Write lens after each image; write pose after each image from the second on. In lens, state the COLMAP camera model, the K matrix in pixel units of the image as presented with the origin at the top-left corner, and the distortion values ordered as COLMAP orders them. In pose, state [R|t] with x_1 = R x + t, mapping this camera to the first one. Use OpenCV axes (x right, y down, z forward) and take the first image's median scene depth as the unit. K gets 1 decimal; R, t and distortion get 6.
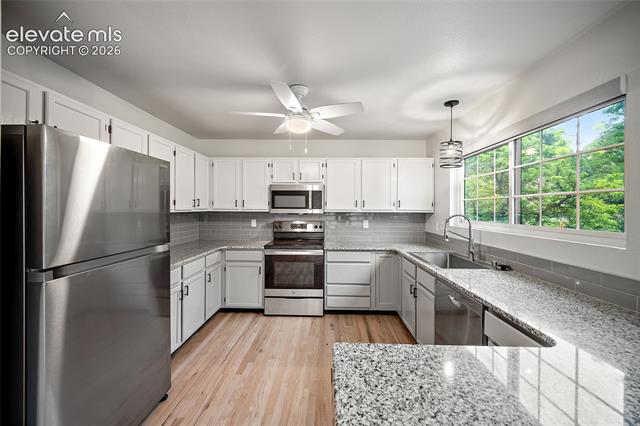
lens RADIAL K [[250.6, 0, 320.0], [0, 250.6, 213.0], [0, 0, 1]] dist [0.000975, 0.000093]
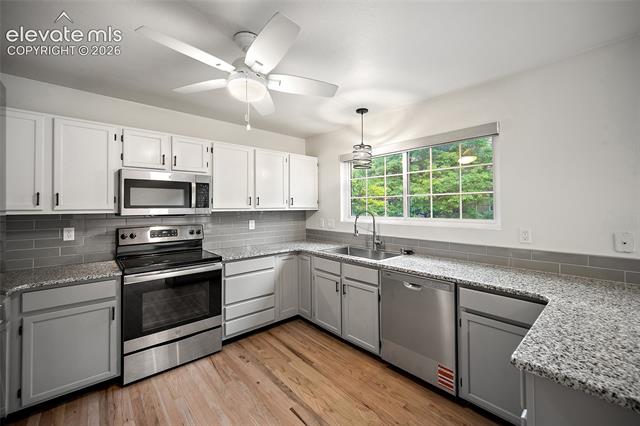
lens RADIAL K [[259.2, 0, 320.3], [0, 259.2, 206.8], [0, 0, 1]] dist [-0.000450, 0.000262]
pose [[0.732344, -0.008710, 0.680879, -0.295420], [0.021802, 0.999705, -0.010662, -0.003355], [-0.680586, 0.022653, 0.732318, 0.219811]]
